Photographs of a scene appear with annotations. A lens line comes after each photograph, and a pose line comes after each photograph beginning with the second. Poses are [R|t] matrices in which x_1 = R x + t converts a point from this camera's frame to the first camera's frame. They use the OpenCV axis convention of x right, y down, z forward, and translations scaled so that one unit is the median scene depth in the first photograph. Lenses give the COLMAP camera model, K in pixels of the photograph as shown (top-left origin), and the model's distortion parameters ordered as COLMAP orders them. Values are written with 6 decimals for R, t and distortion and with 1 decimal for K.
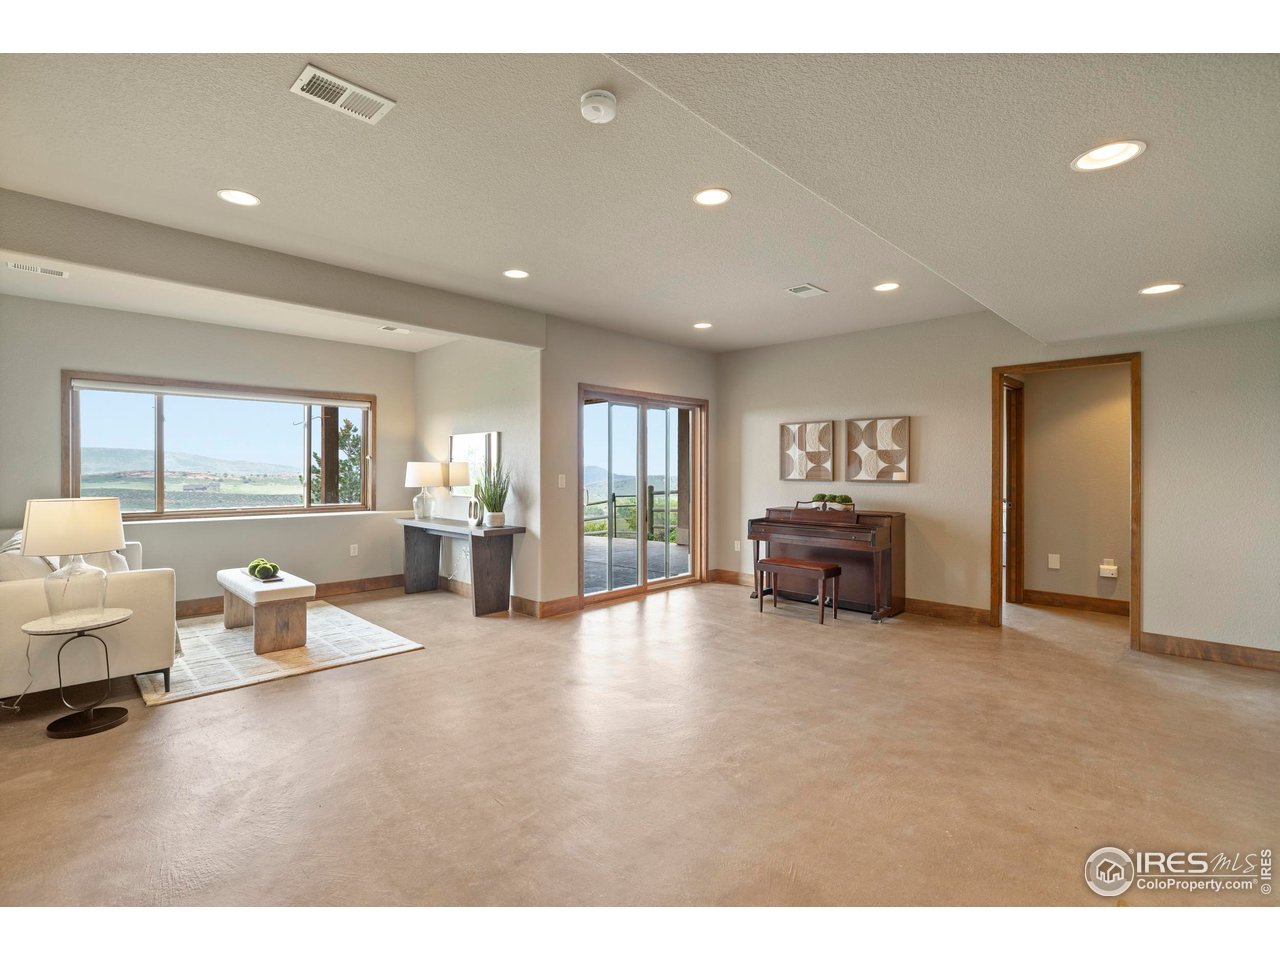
lens RADIAL K [[608.4, 0, 637.9], [0, 608.4, 474.3], [0, 0, 1]] dist [-0.001159, -0.000018]
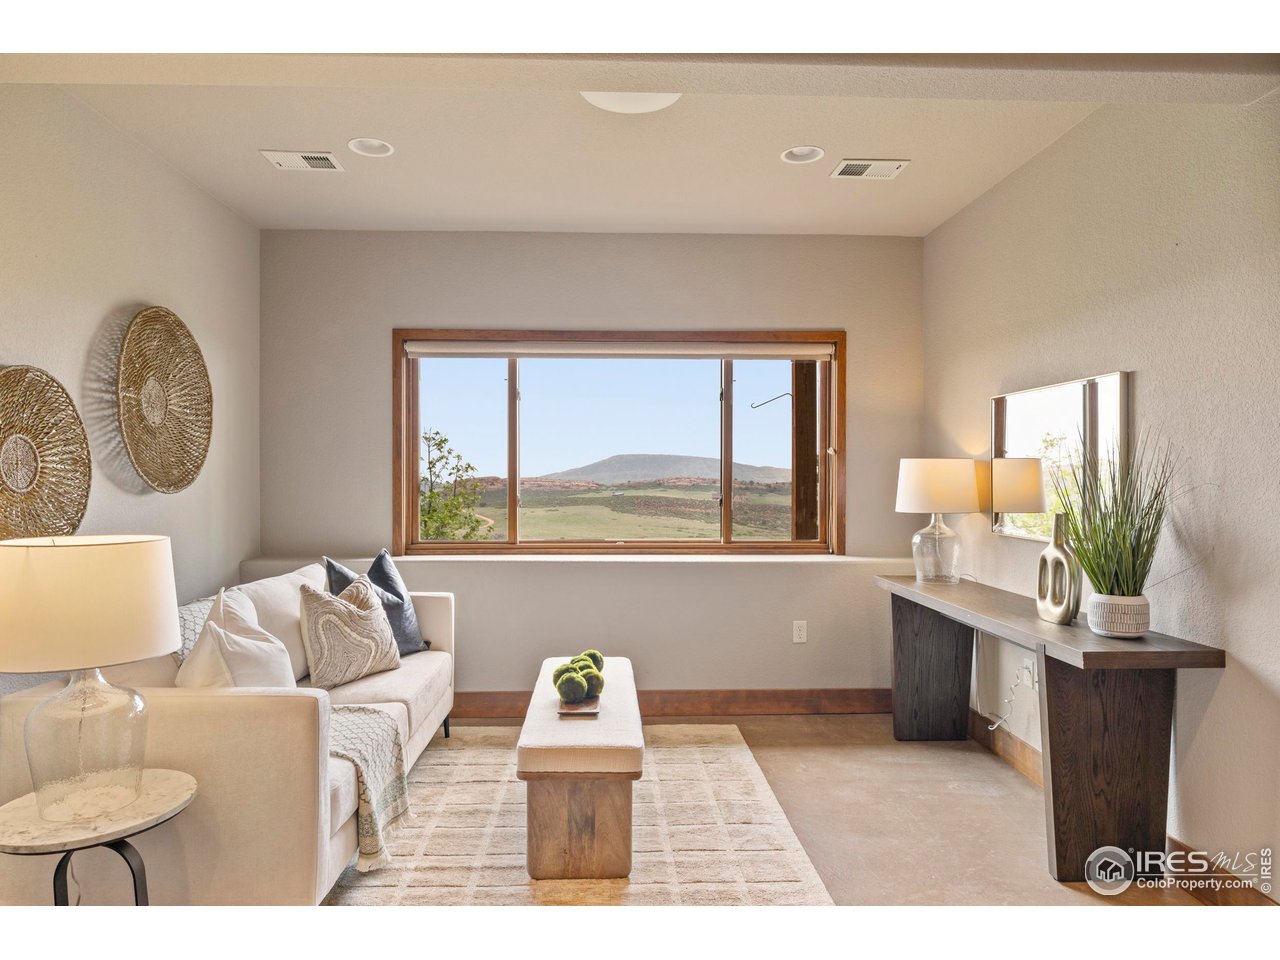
lens RADIAL K [[787.4, 0, 636.1], [0, 787.4, 473.1], [0, 0, 1]] dist [-0.001669, 0.001120]
pose [[0.727495, -0.002715, -0.686108, -0.117859], [-0.005757, 0.999933, -0.010062, -0.001968], [0.686089, 0.011270, 0.727430, 0.449330]]
